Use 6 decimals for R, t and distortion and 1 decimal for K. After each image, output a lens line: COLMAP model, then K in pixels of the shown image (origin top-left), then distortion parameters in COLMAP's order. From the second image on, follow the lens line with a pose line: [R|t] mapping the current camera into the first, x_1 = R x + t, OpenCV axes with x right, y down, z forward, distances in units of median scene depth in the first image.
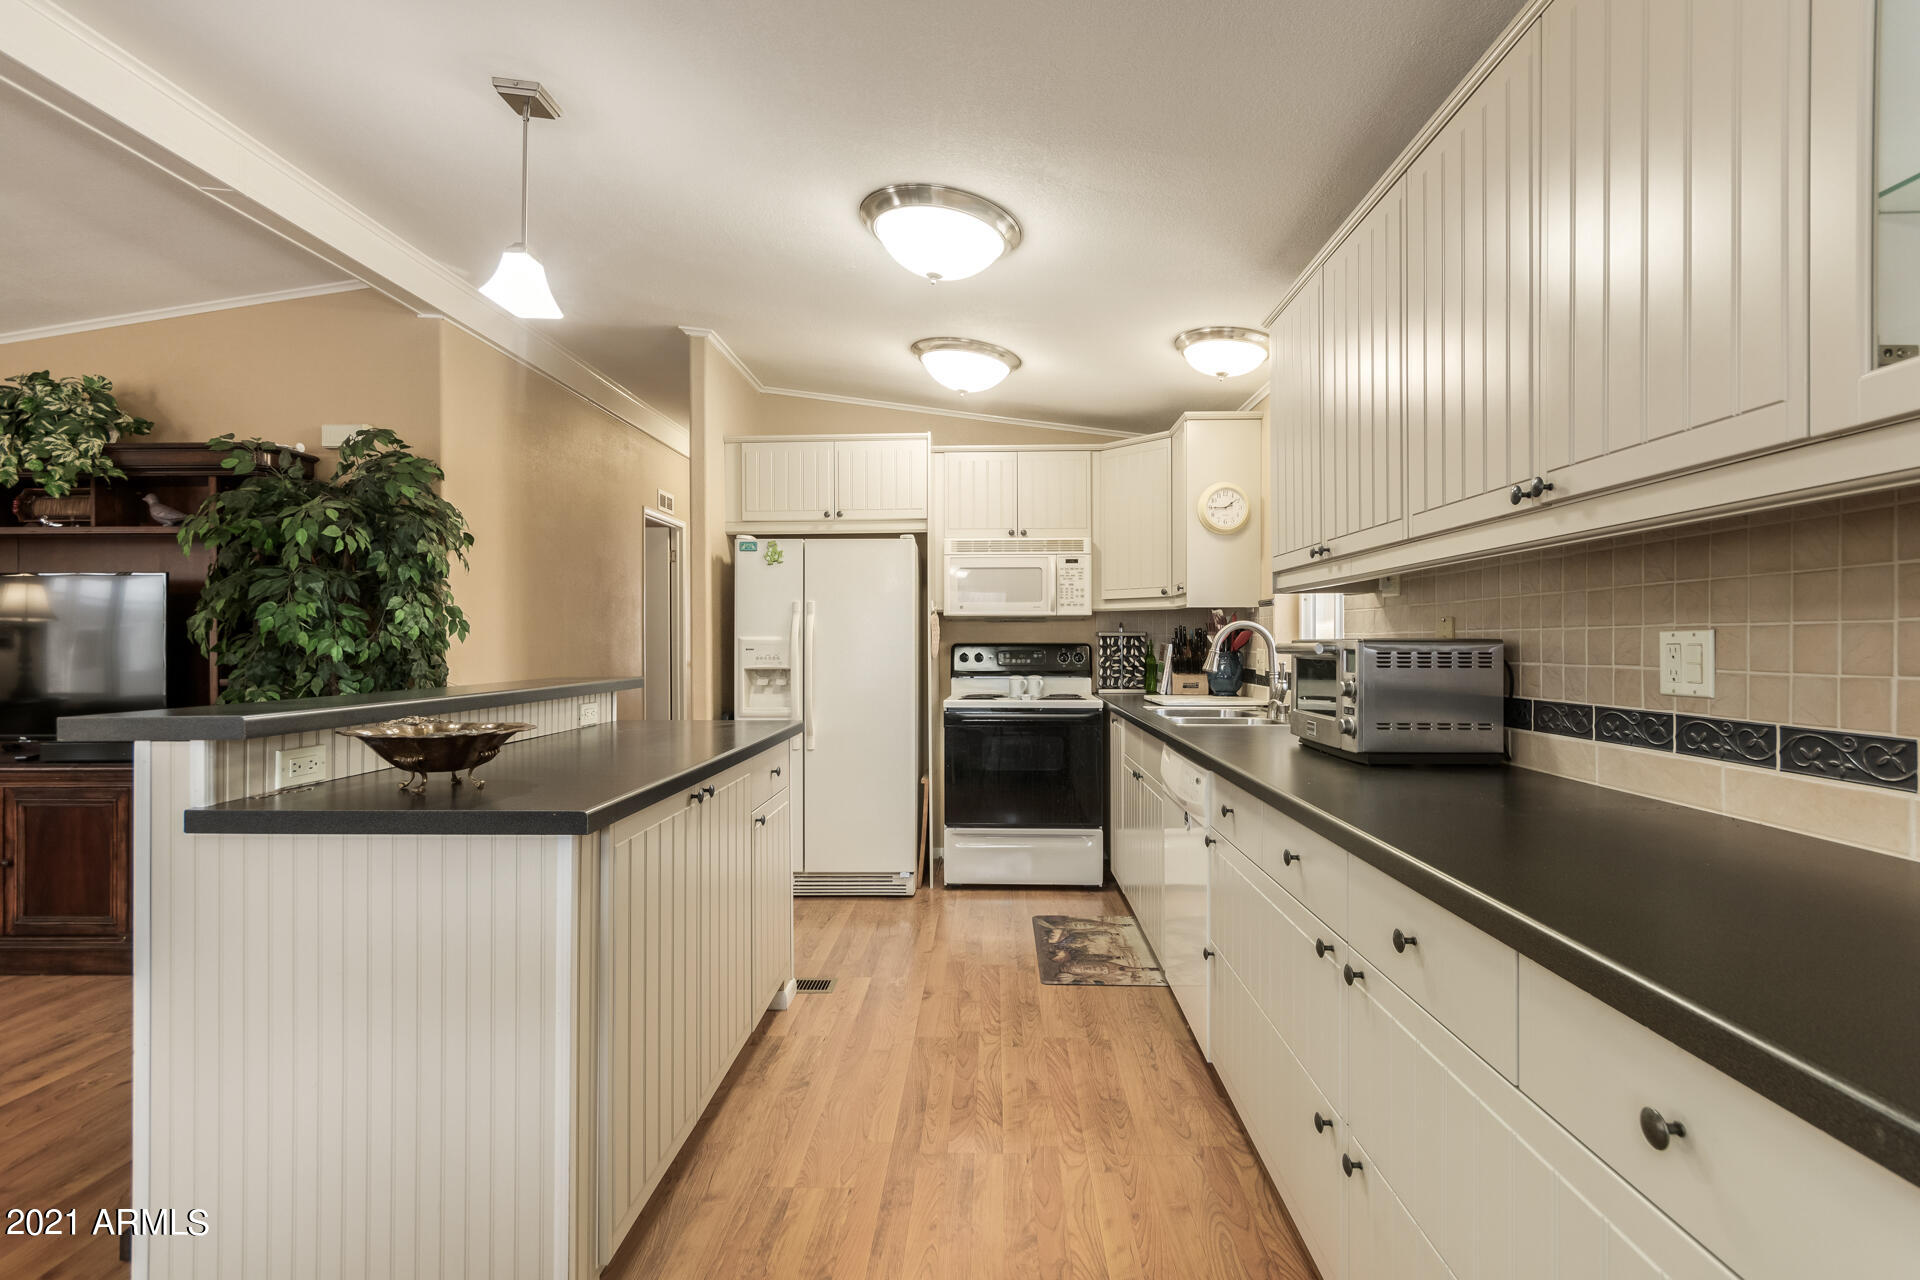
lens RADIAL K [[890.4, 0, 964.9], [0, 890.4, 642.8], [0, 0, 1]] dist [0.017283, 0.000138]
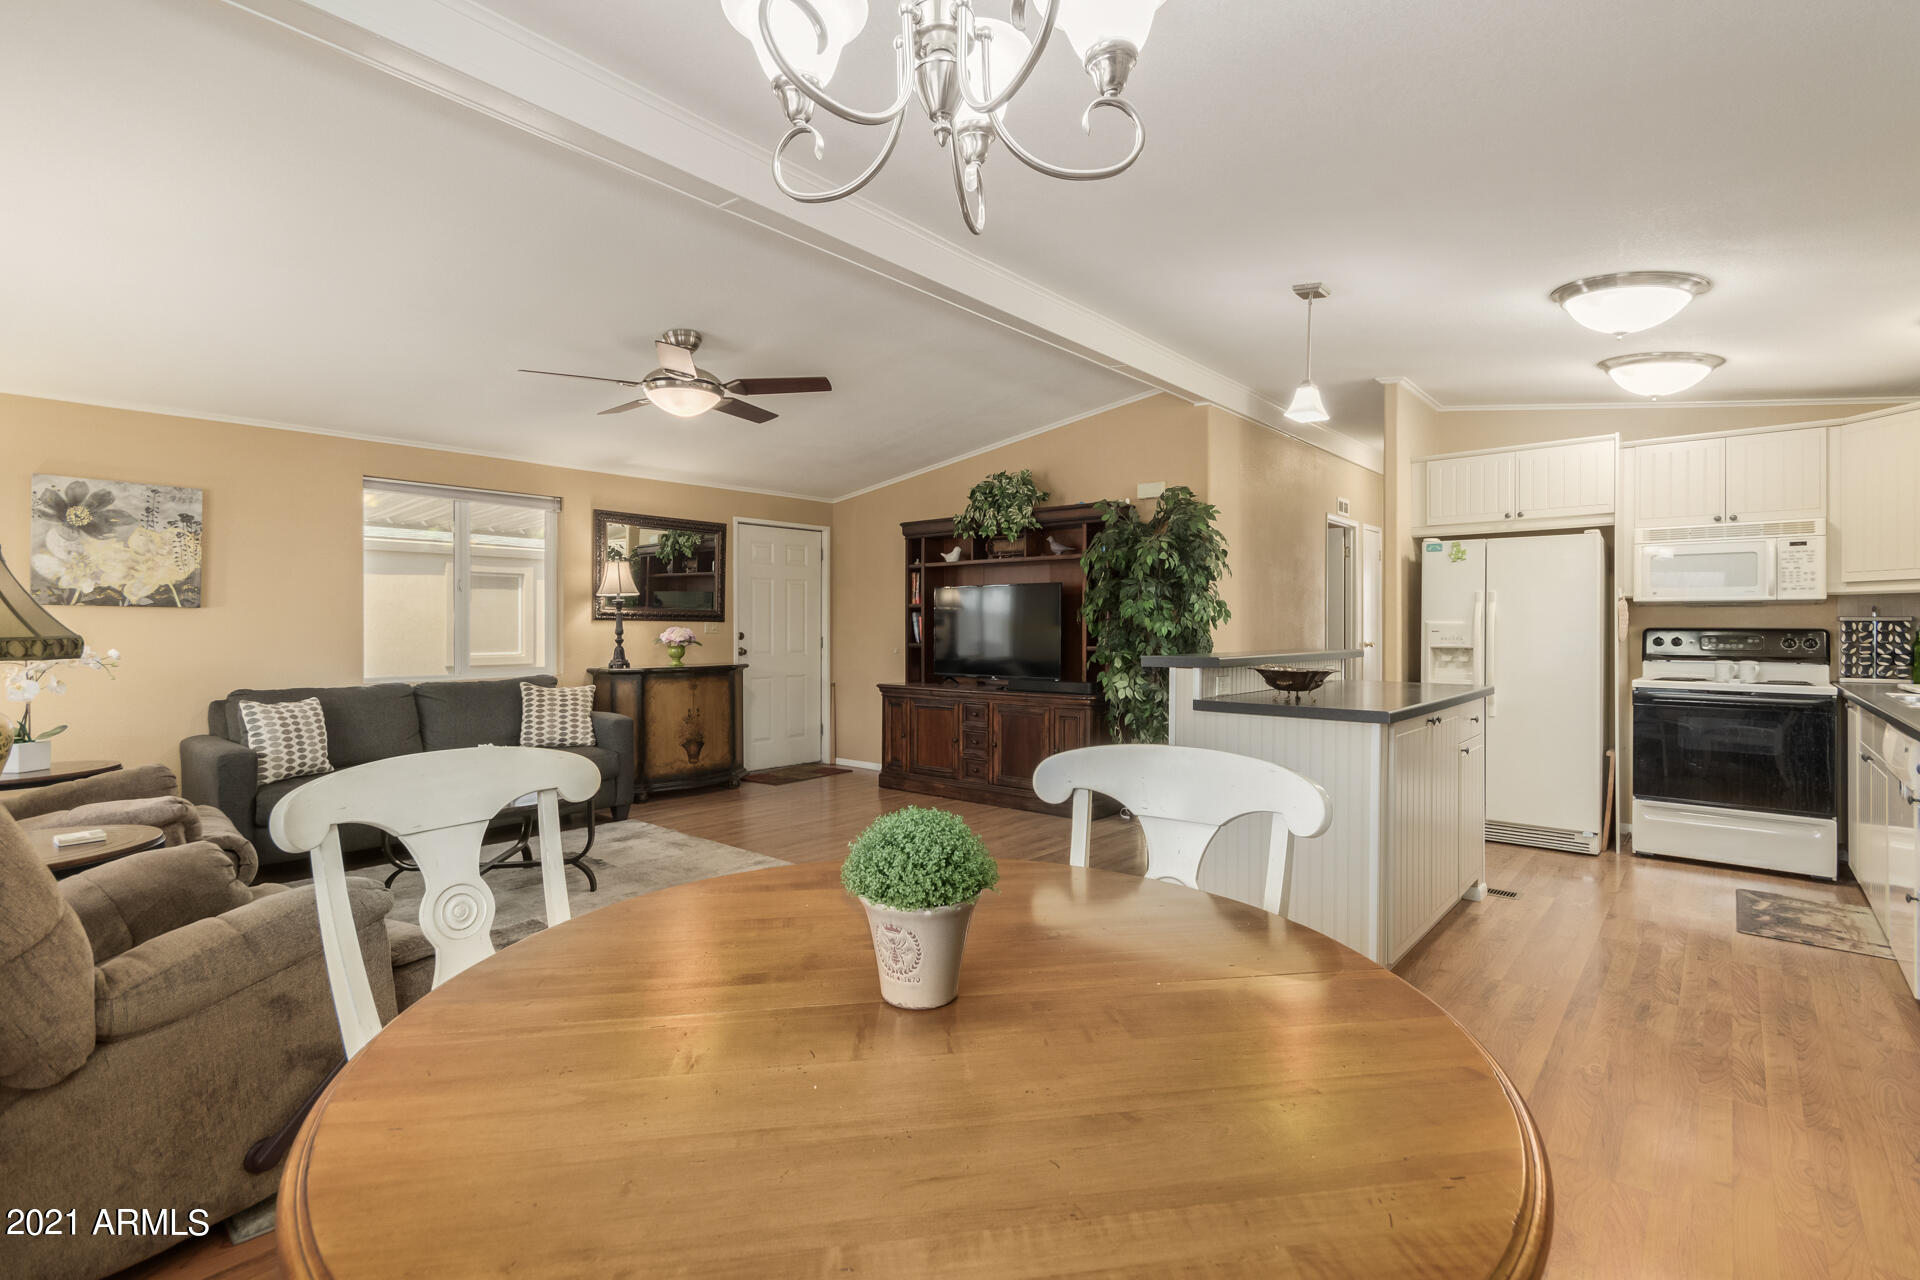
lens RADIAL K [[892.6, 0, 963.9], [0, 892.6, 624.4], [0, 0, 1]] dist [-0.002283, 0.000047]
pose [[0.779817, 0.004166, -0.625993, 0.023121], [-0.006297, 0.999979, -0.001189, 0.003820], [0.625975, 0.004870, 0.779828, -0.398858]]
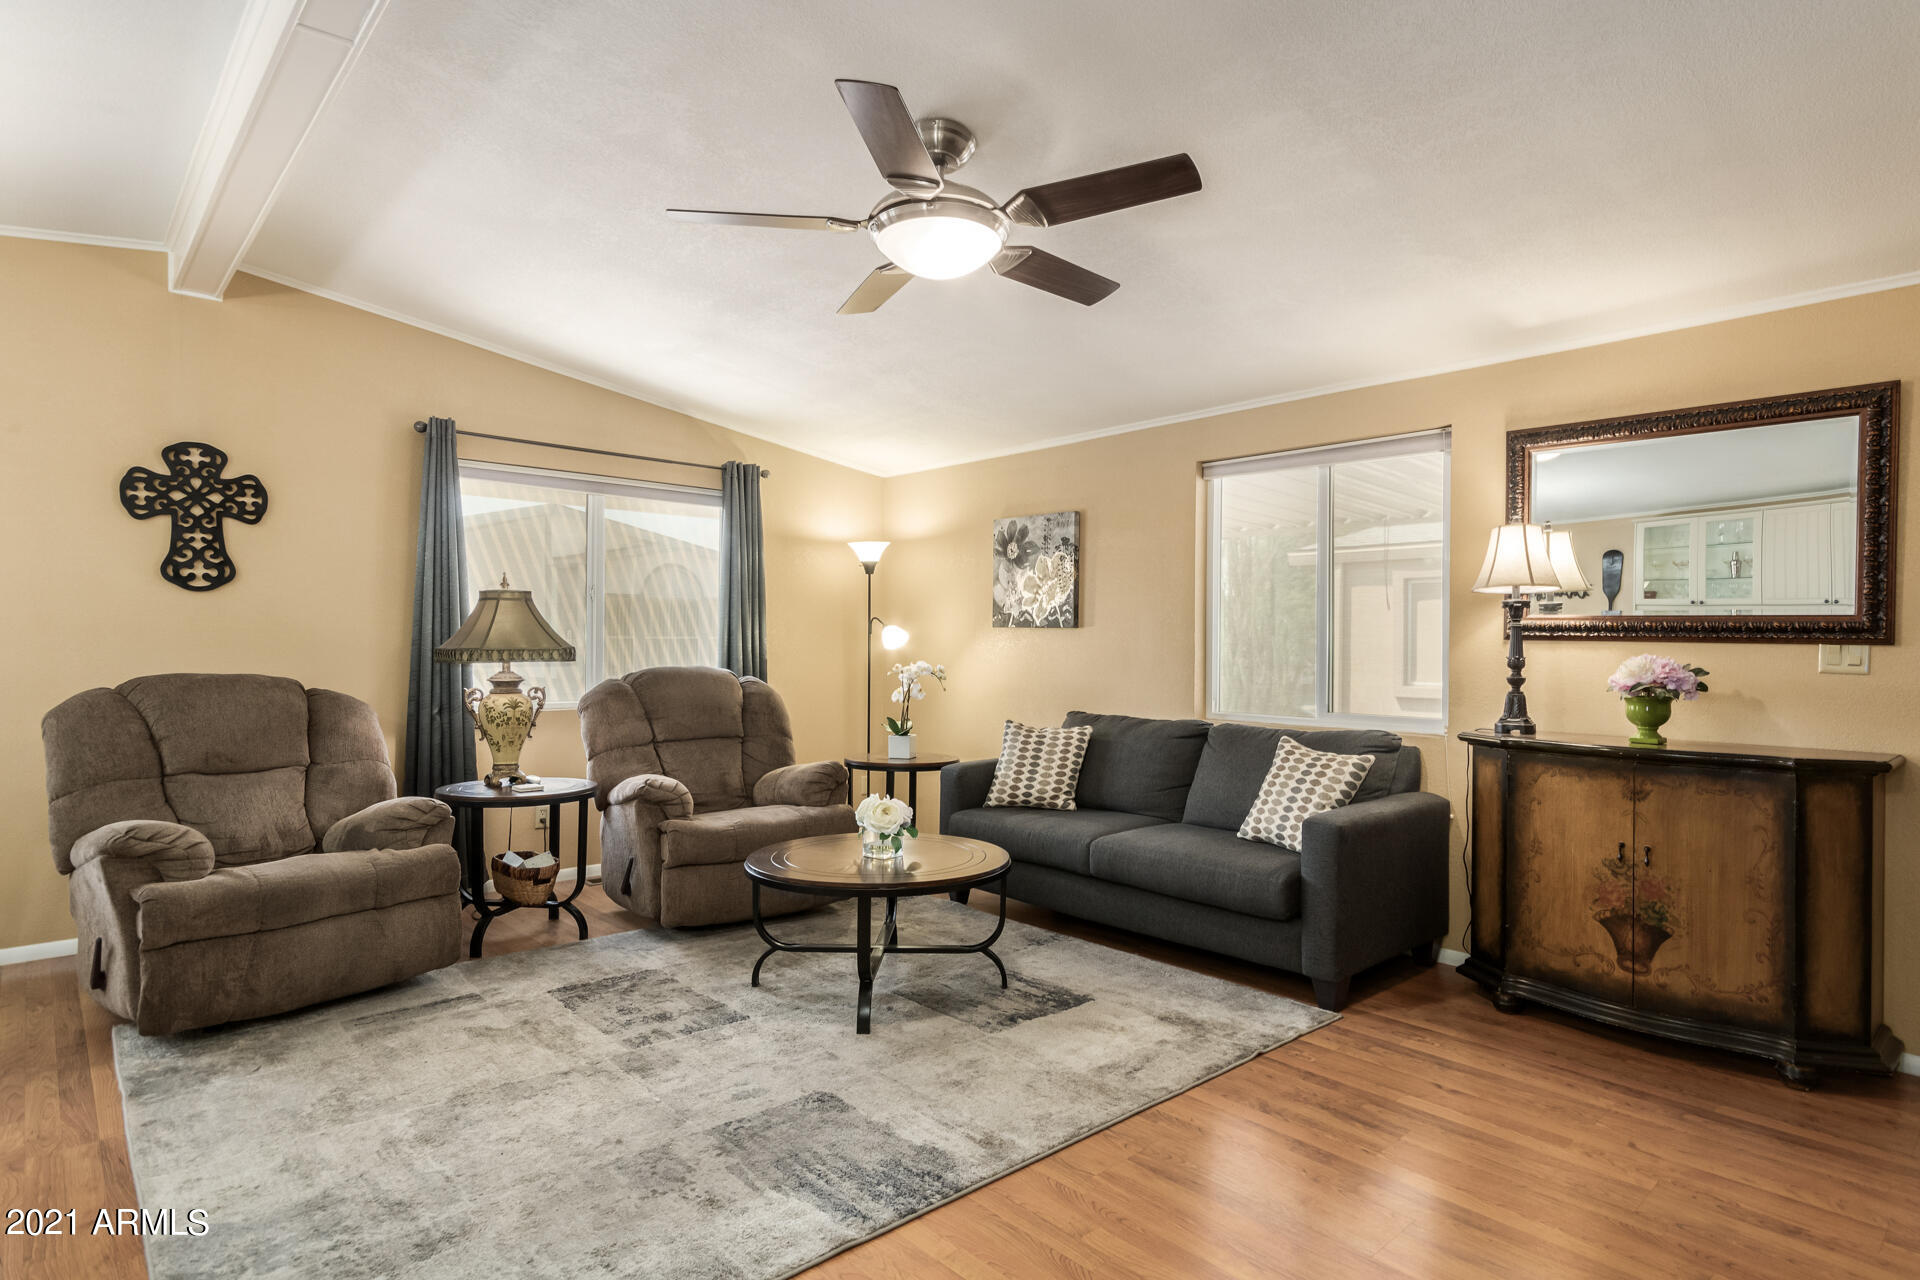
lens RADIAL K [[1002.8, 0, 962.1], [0, 1002.8, 646.0], [0, 0, 1]] dist [-0.000415, 0.001367]
pose [[-0.710418, 0.002299, -0.703777, -0.473411], [-0.007499, 0.999913, 0.010837, -0.002671], [0.703740, 0.012976, -0.710339, 0.803583]]
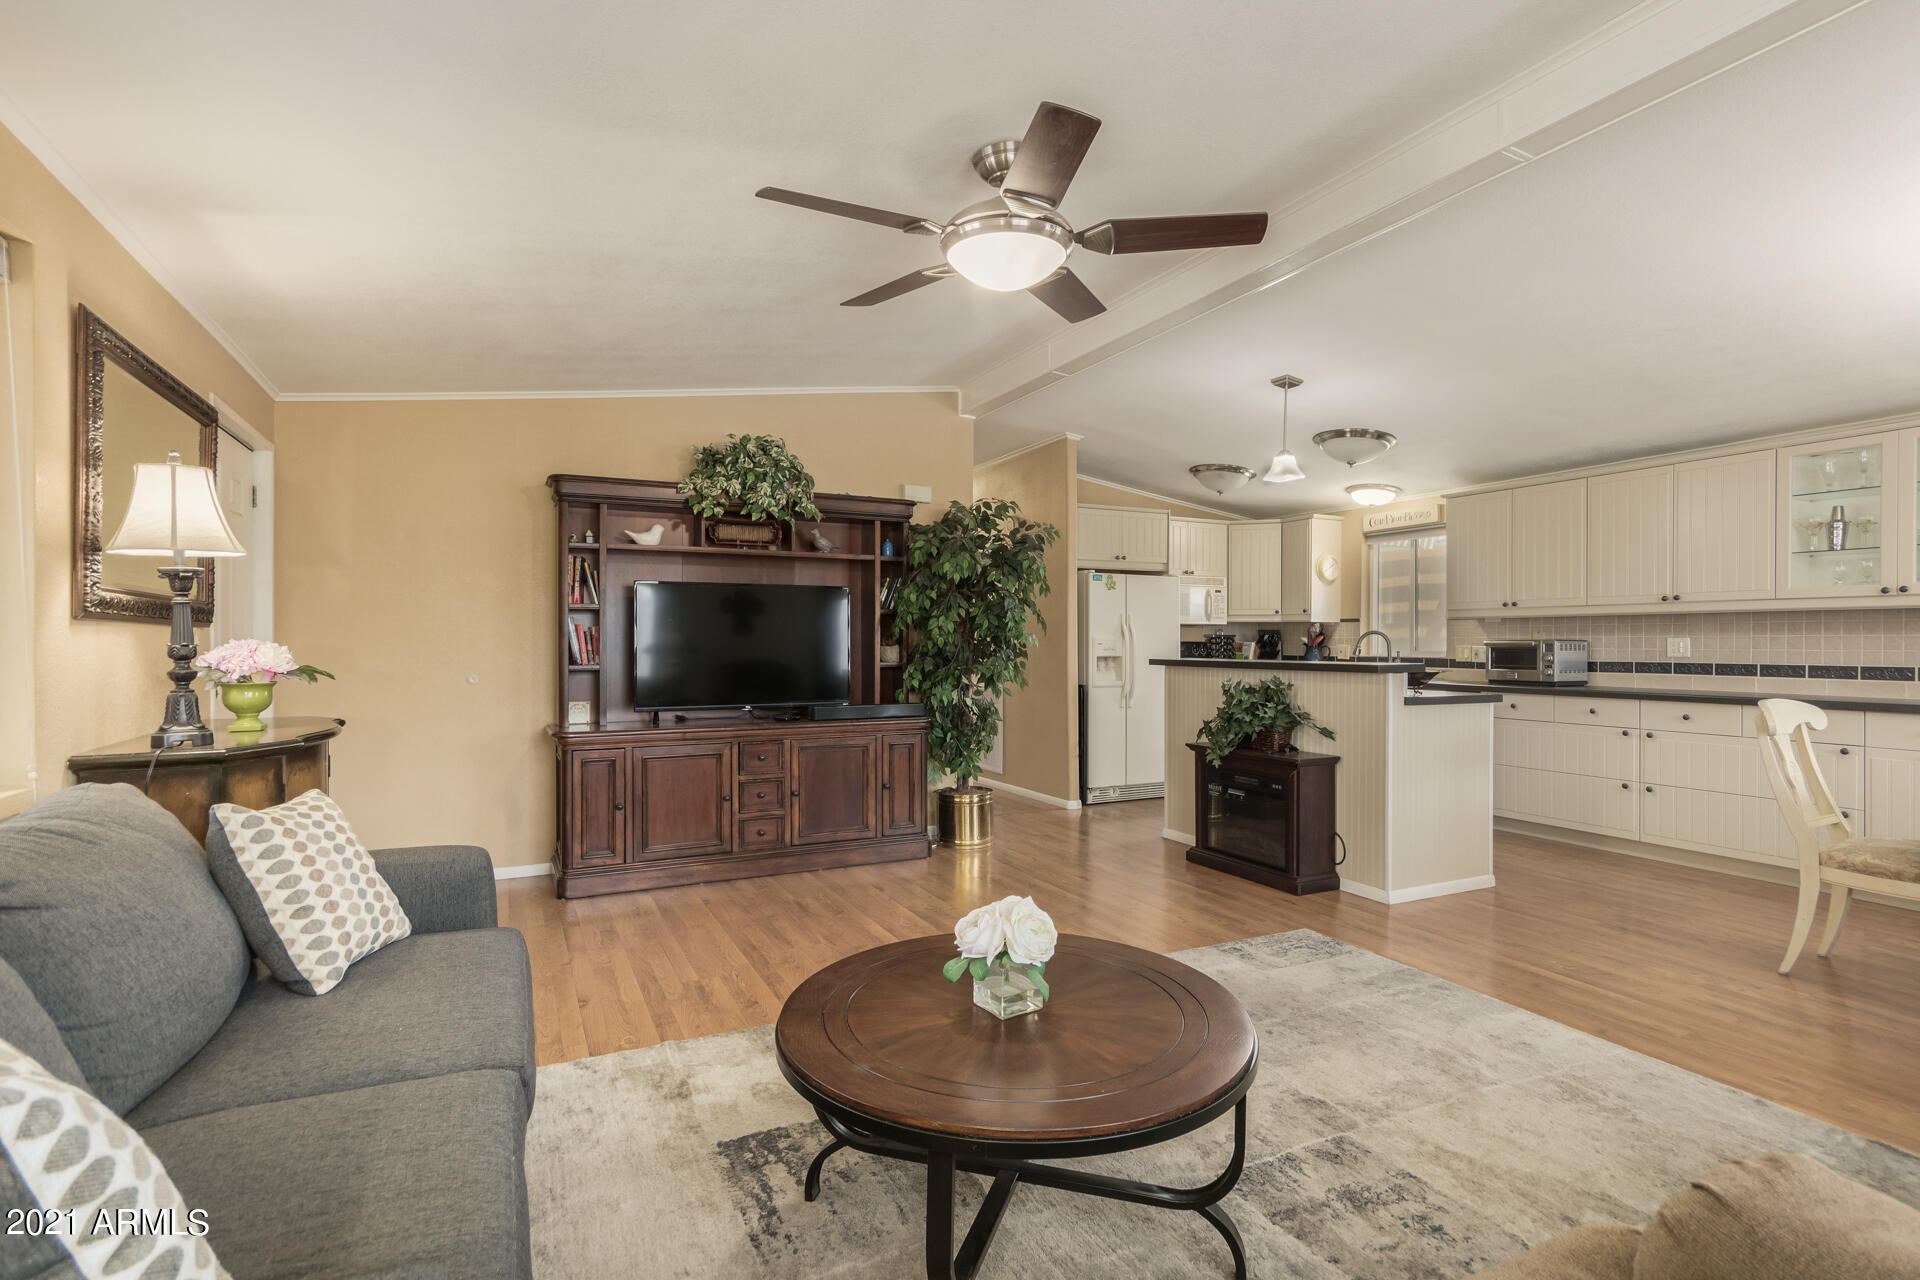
lens RADIAL K [[933.6, 0, 960.0], [0, 933.6, 640.0], [0, 0, 1]] dist [0.007898, 0.000956]
pose [[0.881659, 0.007494, 0.471827, -1.348513], [-0.005653, 0.999970, -0.005319, 0.011851], [-0.471853, 0.002022, 0.881675, -0.351571]]
